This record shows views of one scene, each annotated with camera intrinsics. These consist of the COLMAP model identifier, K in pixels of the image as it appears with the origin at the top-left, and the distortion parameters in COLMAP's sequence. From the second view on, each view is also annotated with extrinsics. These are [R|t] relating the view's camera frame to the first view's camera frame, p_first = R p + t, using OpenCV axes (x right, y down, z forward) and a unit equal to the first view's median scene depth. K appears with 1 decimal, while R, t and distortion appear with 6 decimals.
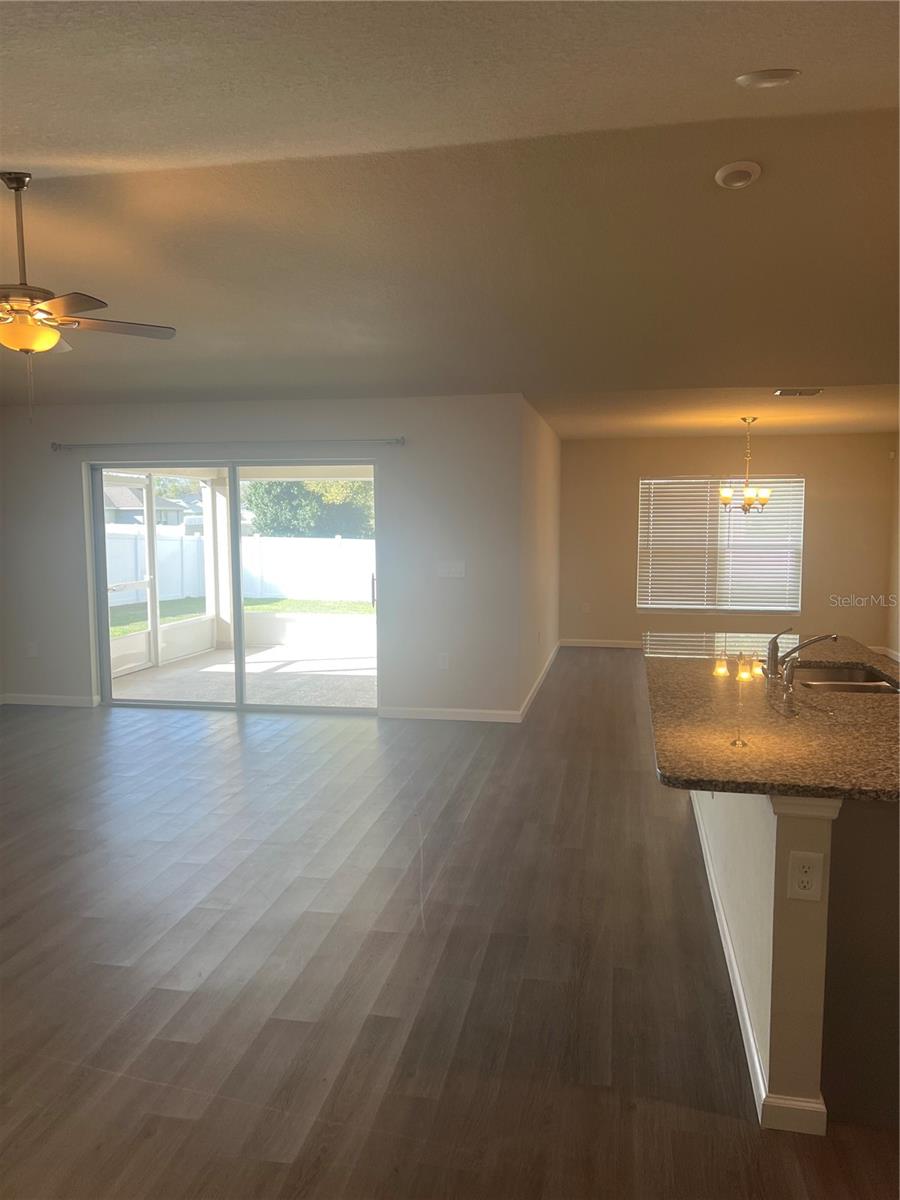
lens RADIAL K [[897.4, 0, 451.4], [0, 897.4, 613.2], [0, 0, 1]] dist [0.135014, -0.238011]
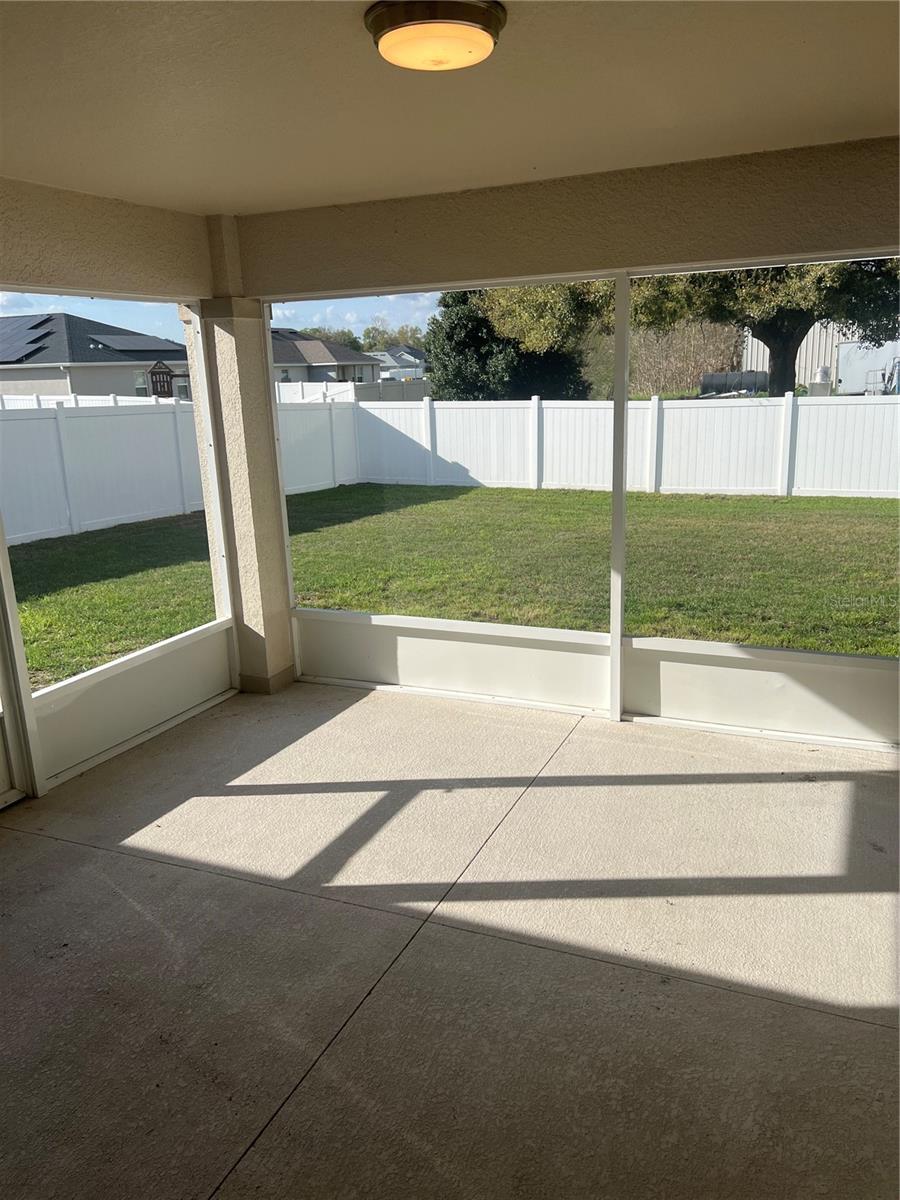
lens RADIAL K [[897.4, 0, 451.4], [0, 897.4, 613.2], [0, 0, 1]] dist [0.135014, -0.238011]
pose [[0.973477, 0.024015, -0.227522, -0.020564], [0.013307, 0.986849, 0.161097, -0.026753], [0.228399, -0.159851, 0.960355, 0.223887]]
